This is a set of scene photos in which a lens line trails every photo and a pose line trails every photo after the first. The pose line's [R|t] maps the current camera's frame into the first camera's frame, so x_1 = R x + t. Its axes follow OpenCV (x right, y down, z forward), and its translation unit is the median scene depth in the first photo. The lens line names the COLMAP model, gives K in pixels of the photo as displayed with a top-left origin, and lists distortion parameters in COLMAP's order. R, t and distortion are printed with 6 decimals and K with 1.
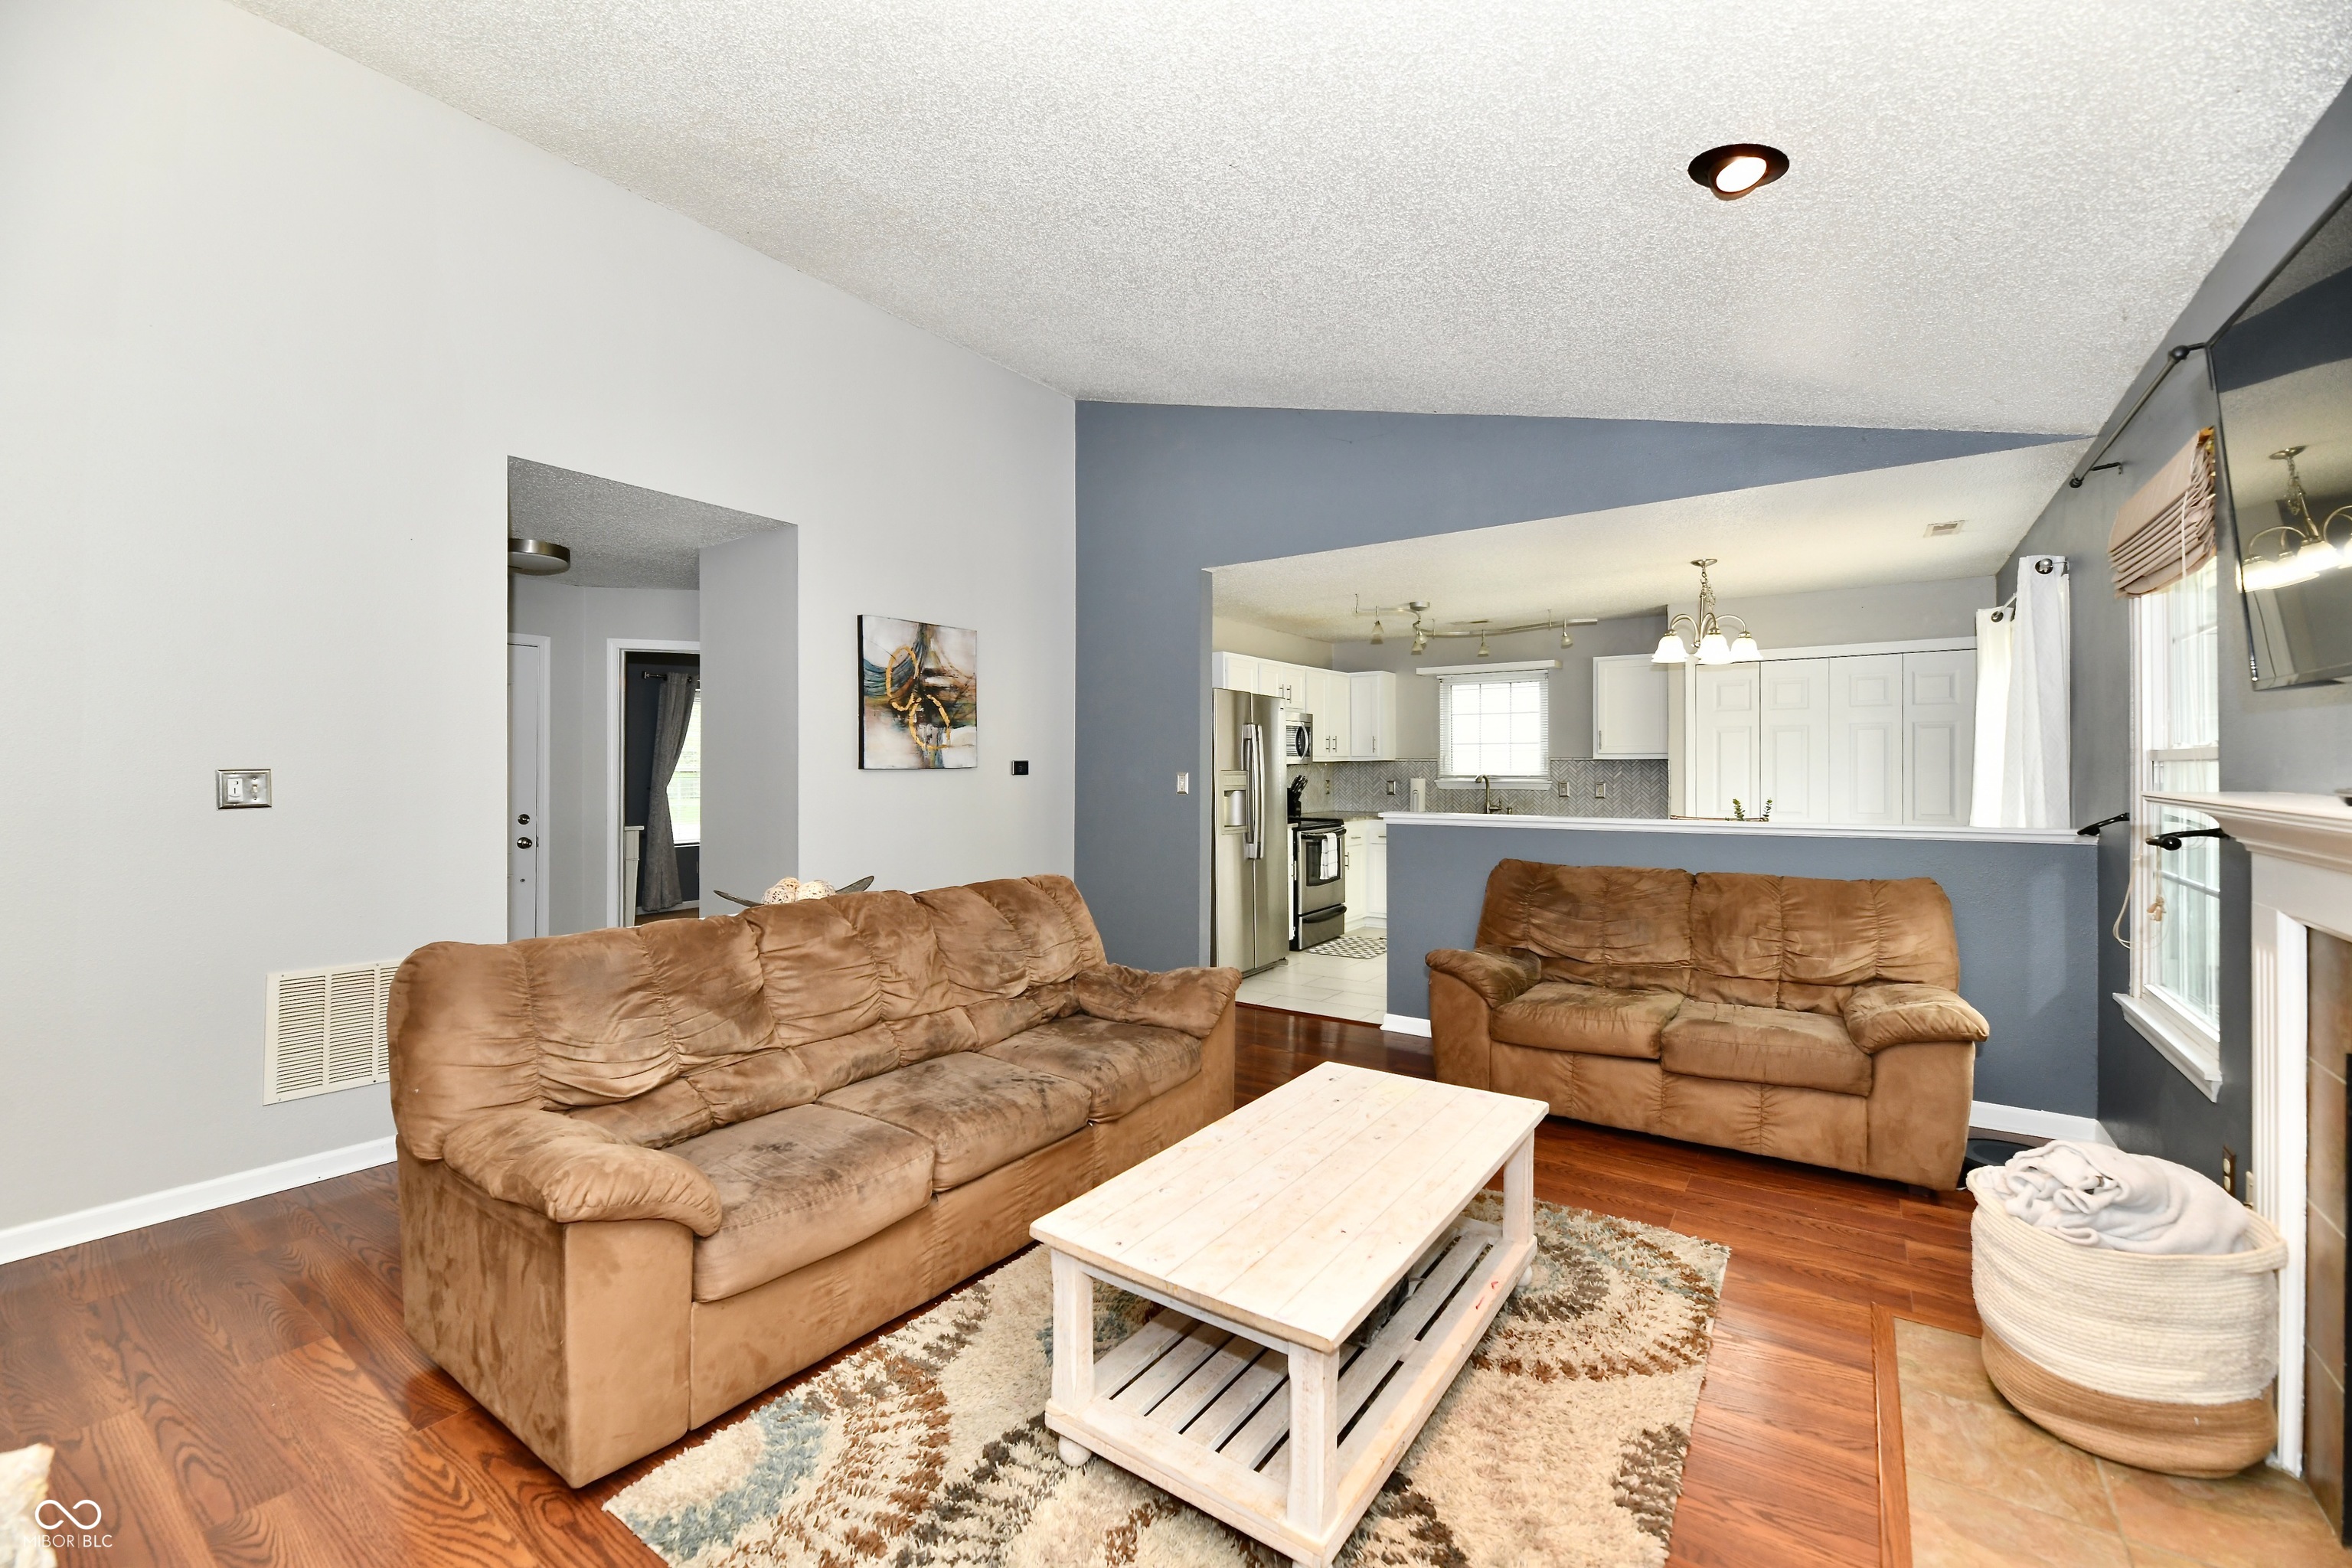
lens RADIAL K [[964.3, 0, 1167.1], [0, 964.3, 768.2], [0, 0, 1]] dist [0.000439, -0.003974]
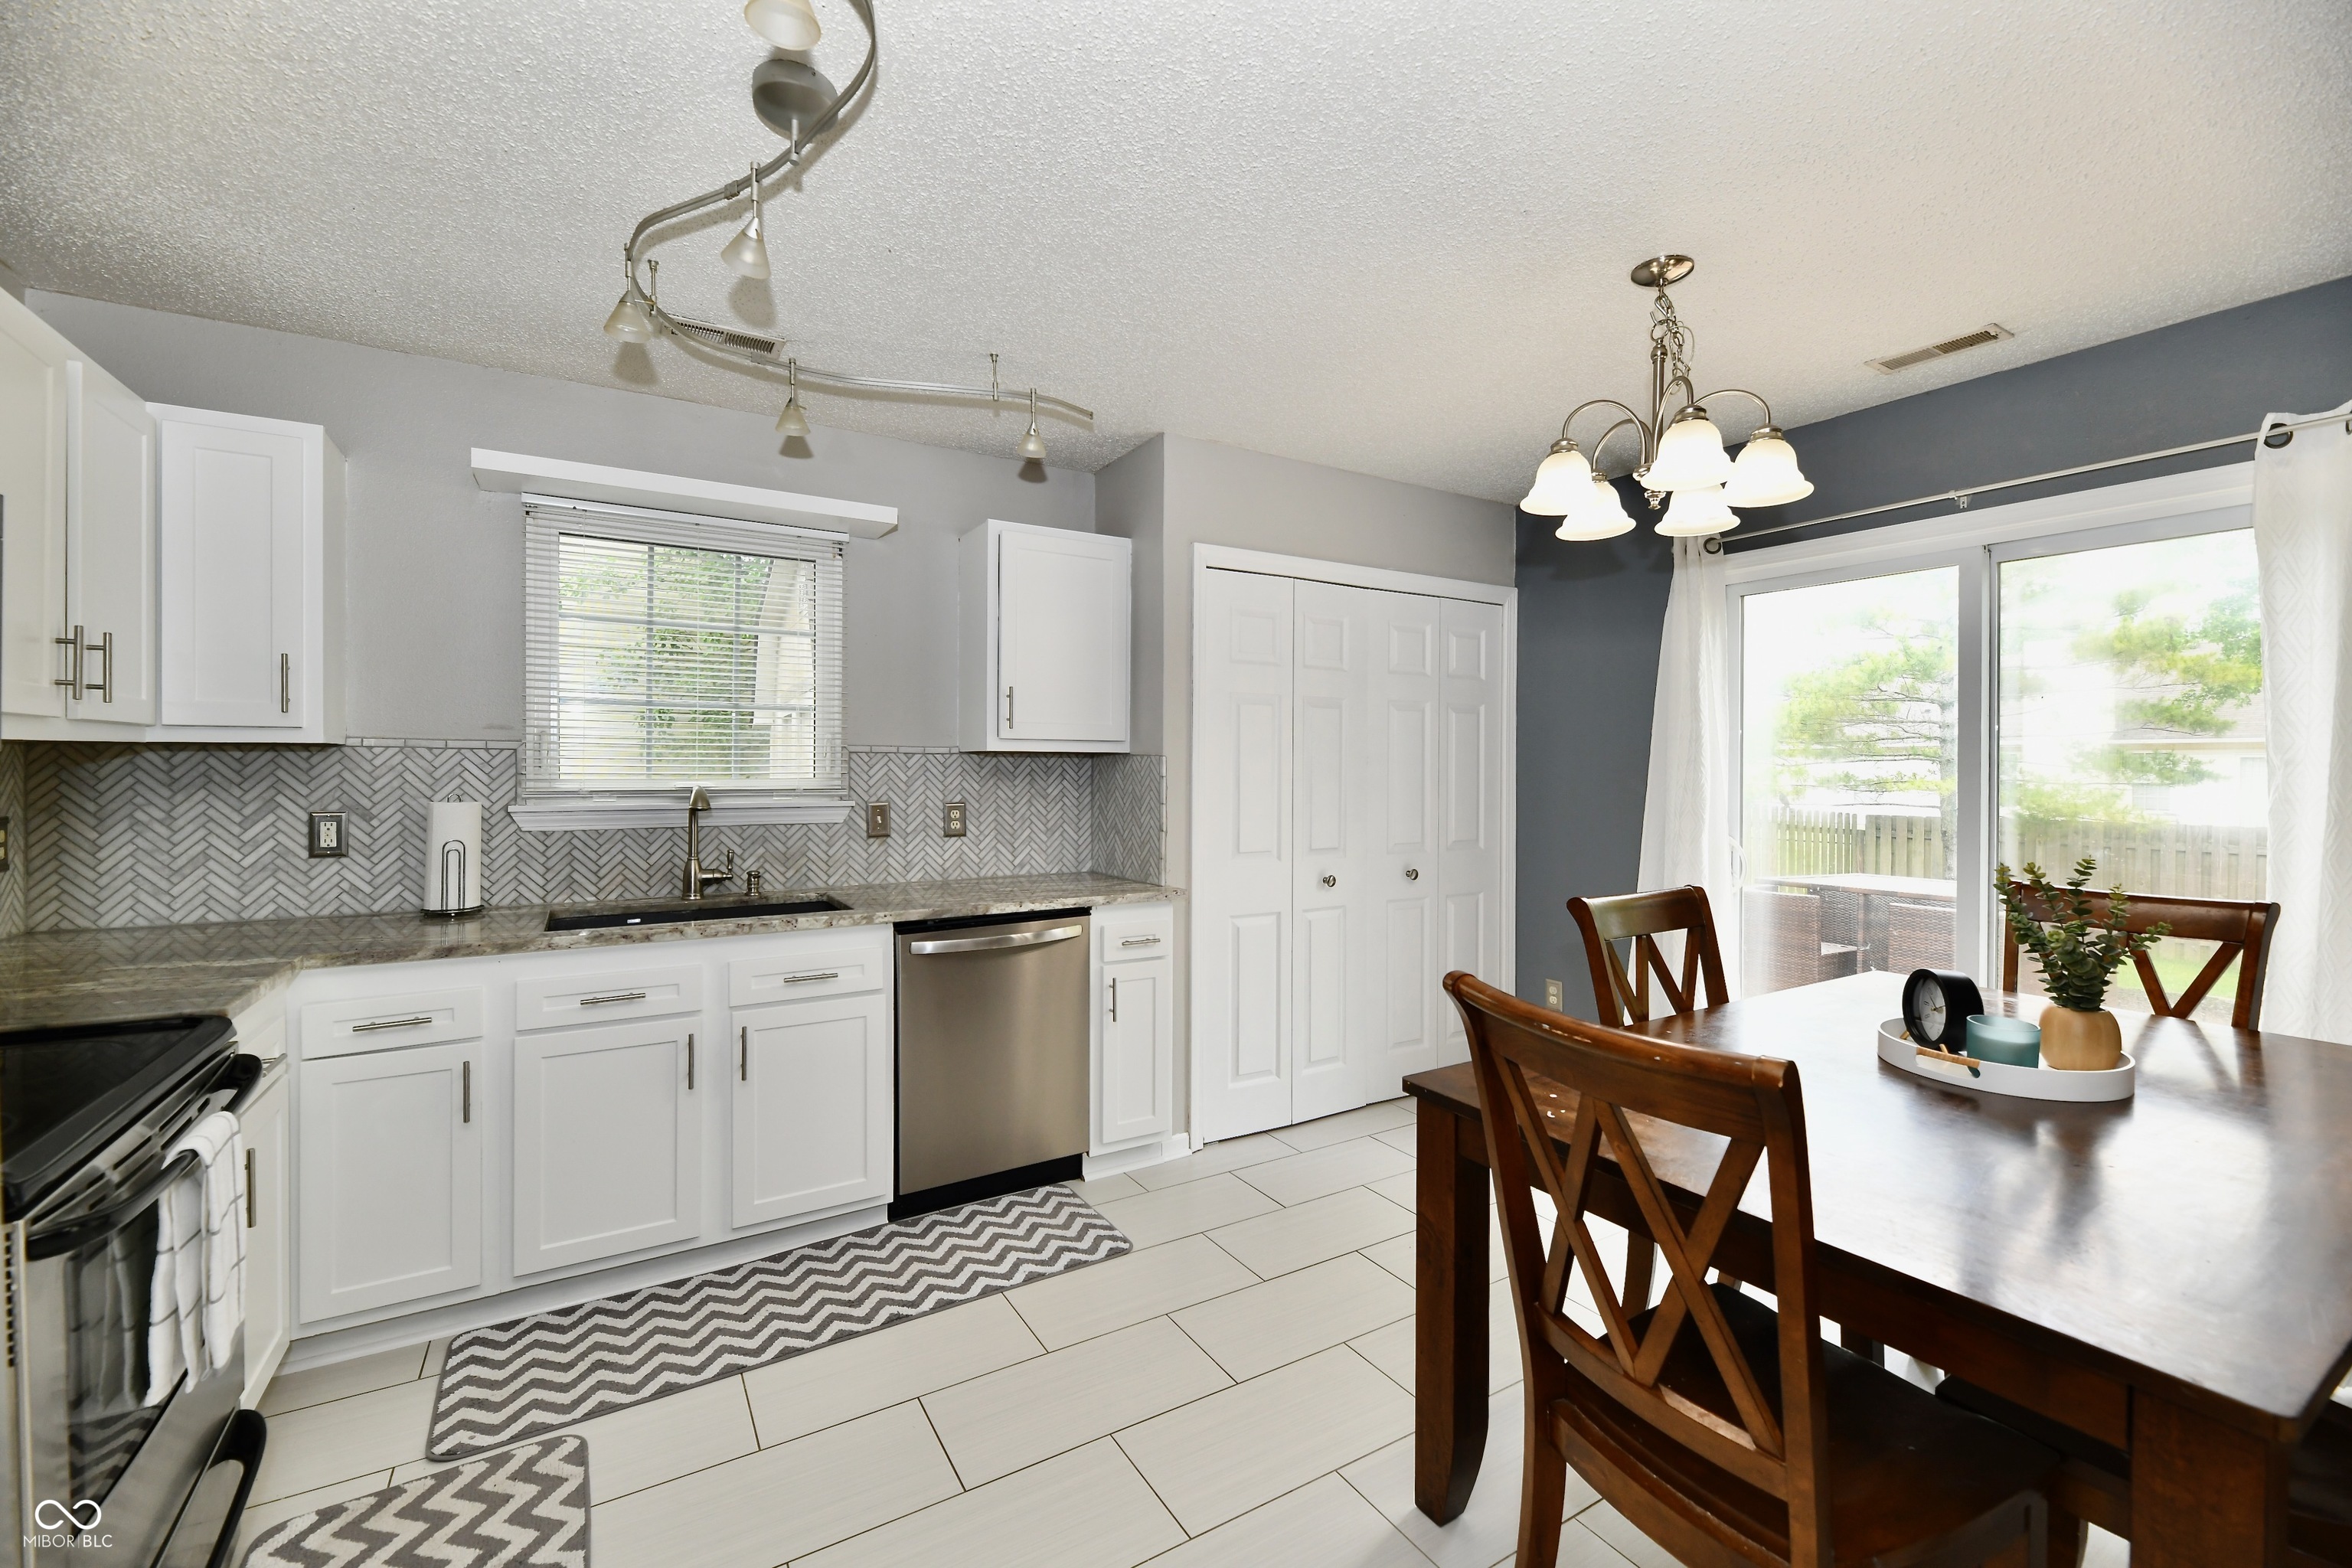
lens RADIAL K [[964.3, 0, 1167.1], [0, 964.3, 768.2], [0, 0, 1]] dist [0.000439, -0.003974]
pose [[0.409178, -0.004567, 0.912443, 0.077253], [-0.005205, 0.999960, 0.007339, -0.004584], [-0.912440, -0.007752, 0.409137, 0.749331]]
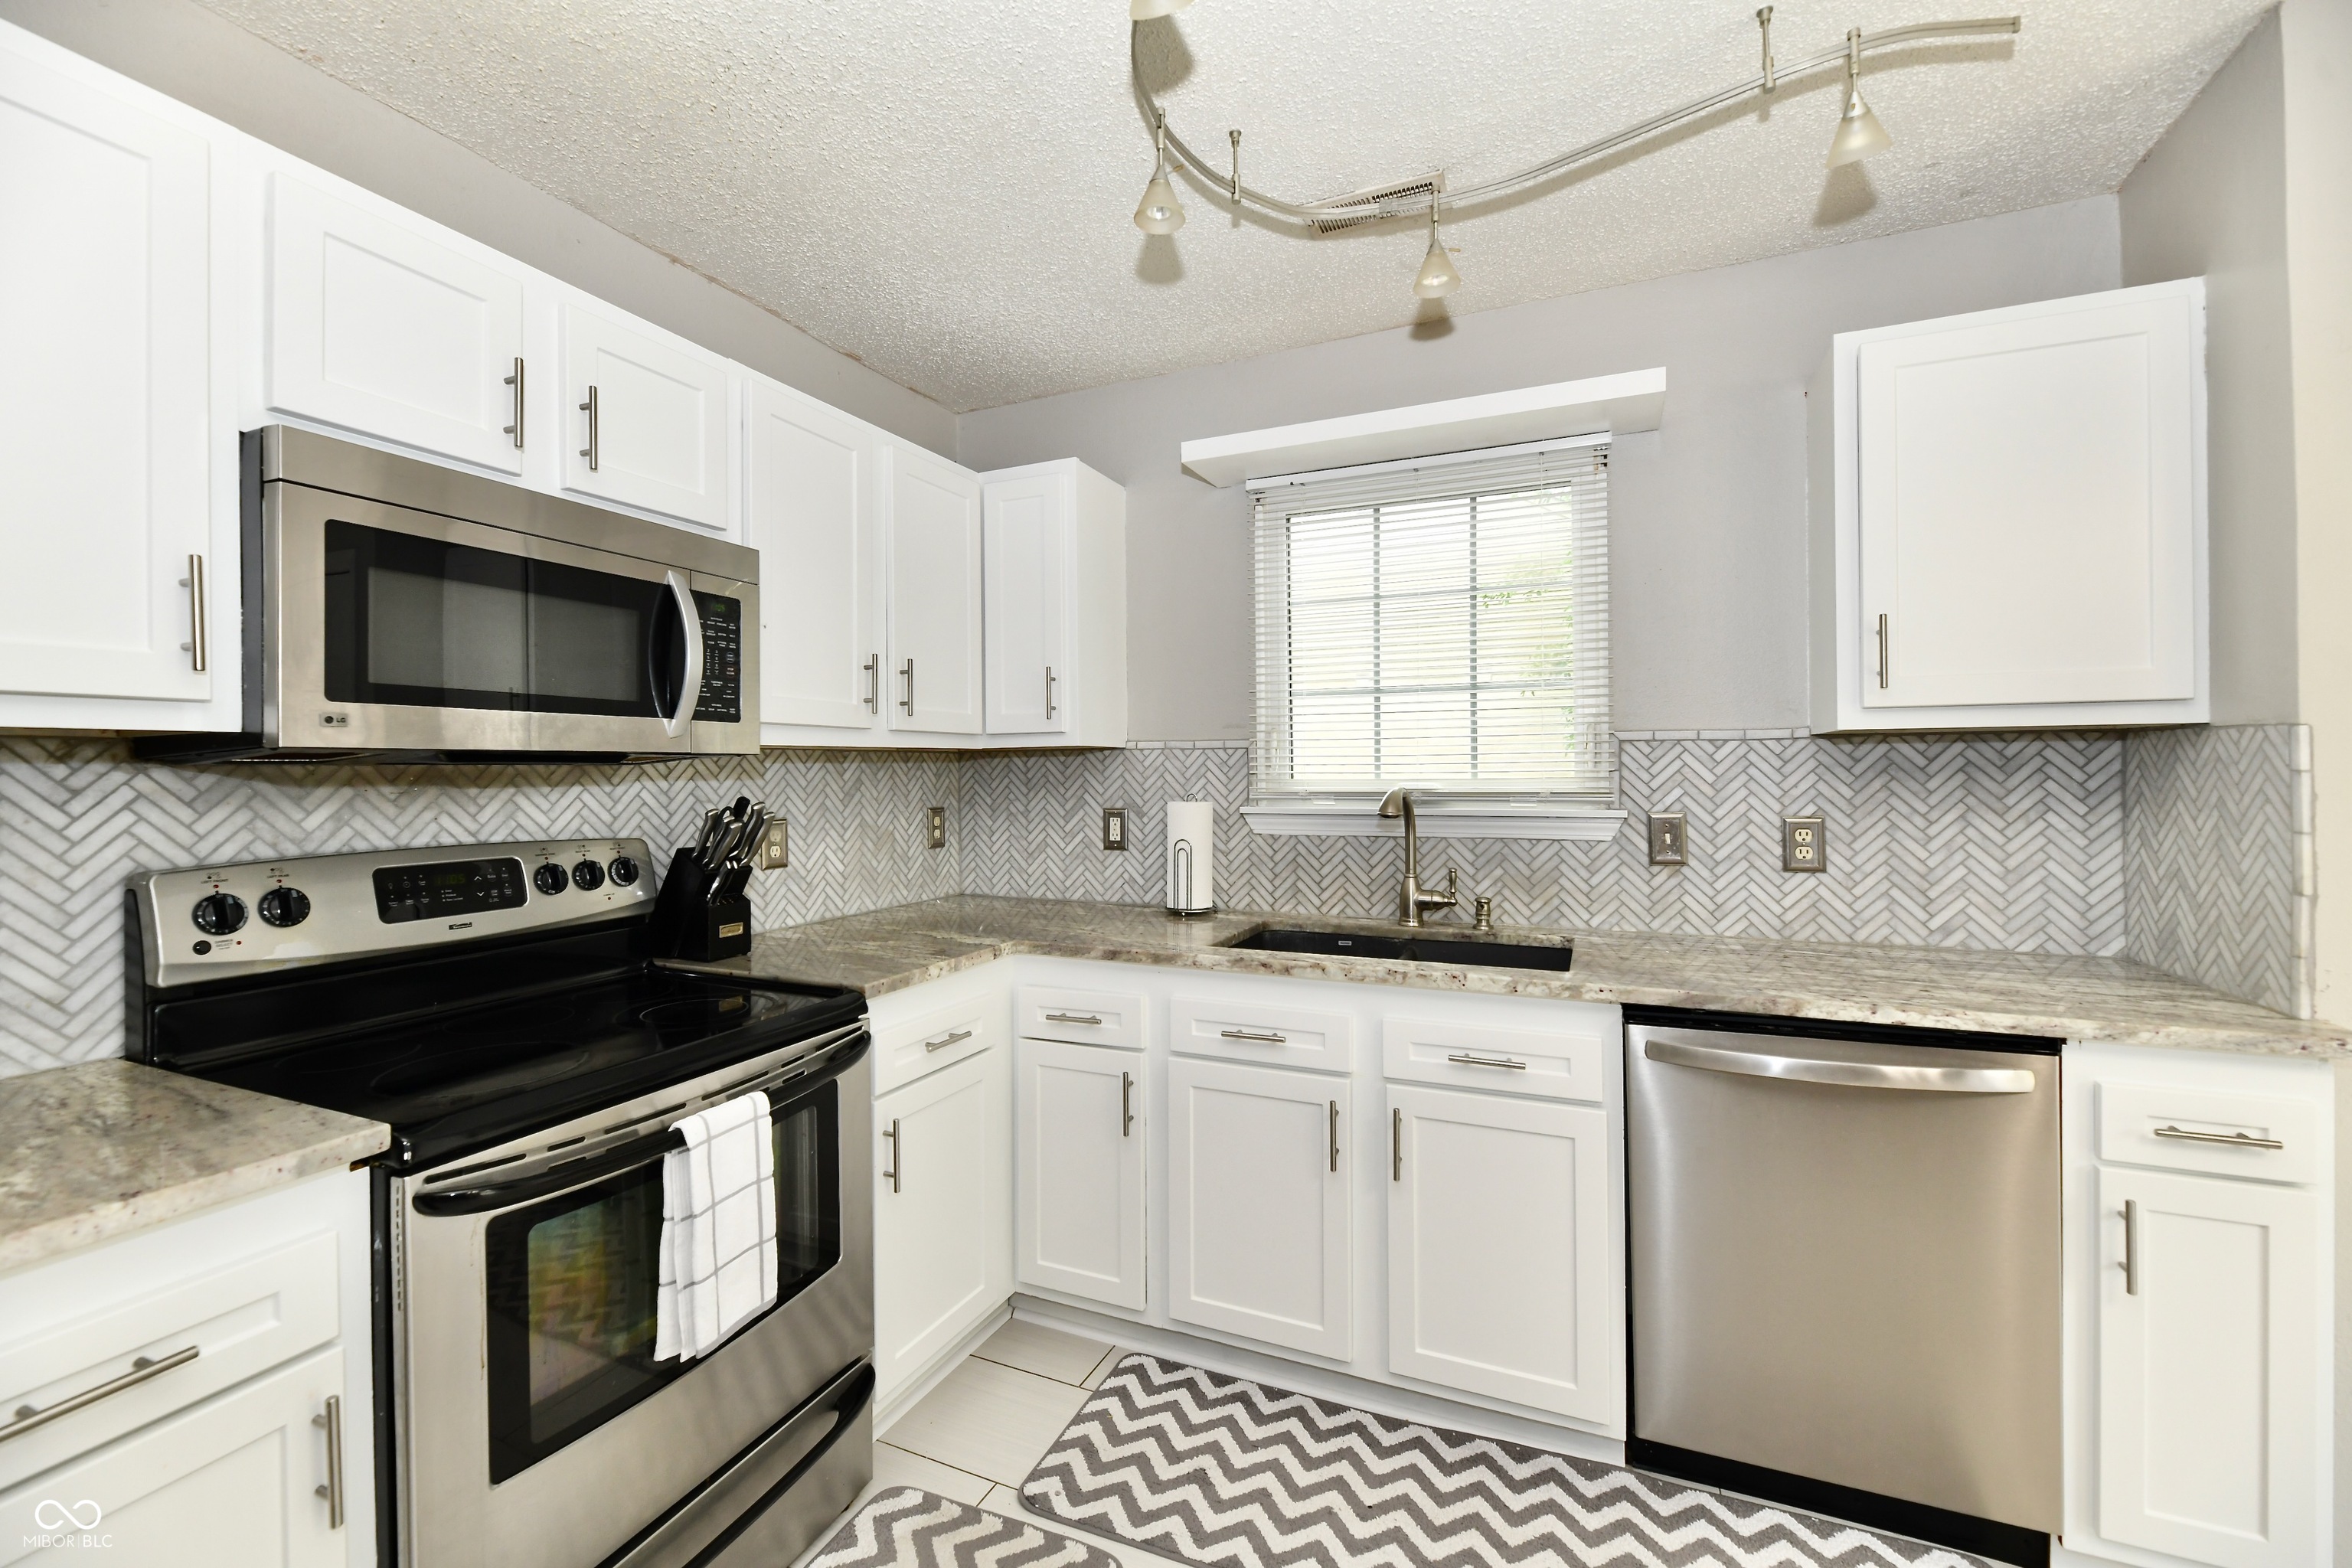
lens RADIAL K [[964.3, 0, 1167.1], [0, 964.3, 768.2], [0, 0, 1]] dist [0.000439, -0.003974]
pose [[0.982311, -0.009988, 0.186988, 0.220350], [0.010355, 0.999946, -0.000987, -0.000319], [-0.186968, 0.002906, 0.982362, 0.785097]]
